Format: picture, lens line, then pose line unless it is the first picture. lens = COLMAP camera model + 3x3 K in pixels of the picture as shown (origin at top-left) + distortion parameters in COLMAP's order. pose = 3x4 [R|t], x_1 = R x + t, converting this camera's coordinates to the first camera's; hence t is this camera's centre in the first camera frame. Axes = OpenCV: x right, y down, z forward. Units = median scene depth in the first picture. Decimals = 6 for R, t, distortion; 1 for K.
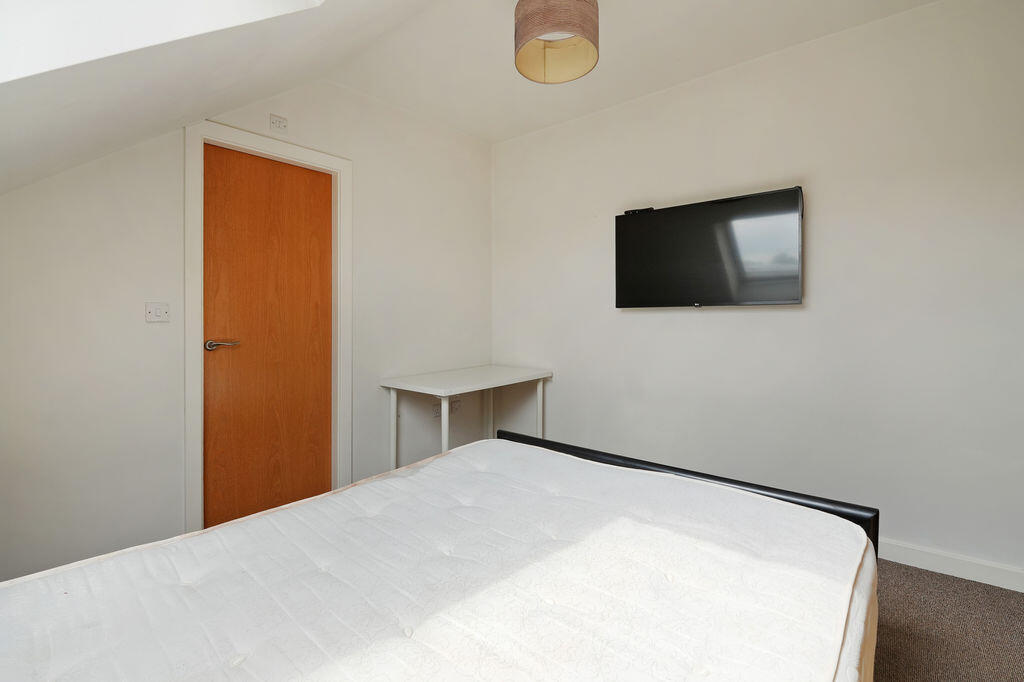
lens RADIAL K [[450.4, 0, 512.0], [0, 450.4, 341.0], [0, 0, 1]] dist [-0.001356, -0.000213]
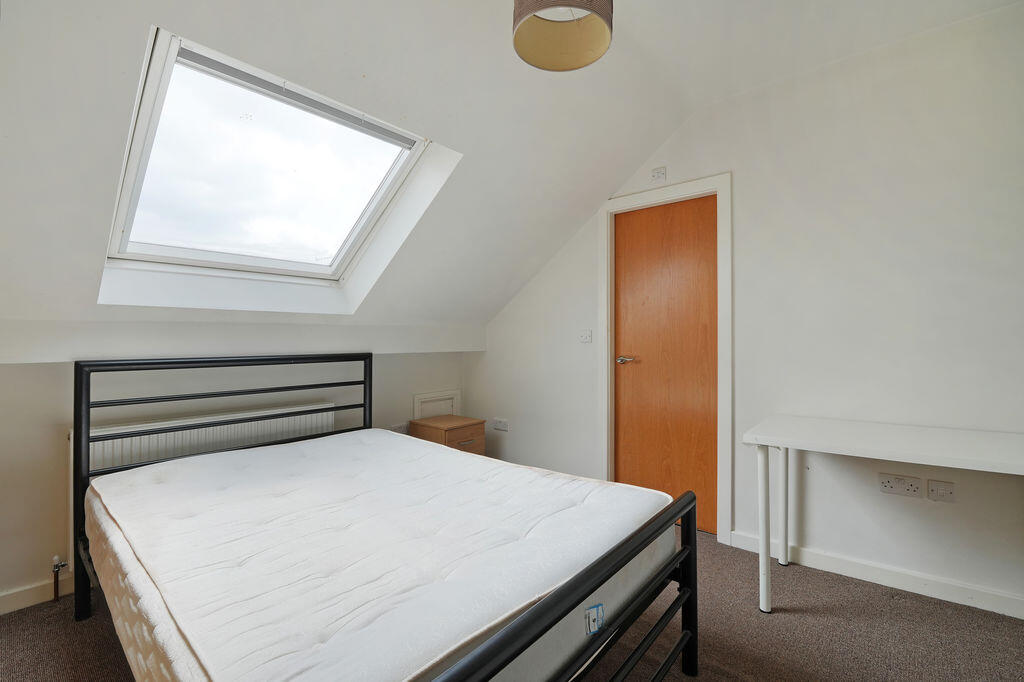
lens RADIAL K [[450.4, 0, 512.0], [0, 450.4, 341.0], [0, 0, 1]] dist [-0.001356, -0.000213]
pose [[0.019772, 0.010905, -0.999745, 0.610281], [-0.050387, 0.998681, 0.009897, -0.038013], [0.998534, 0.050179, 0.020295, 0.575829]]
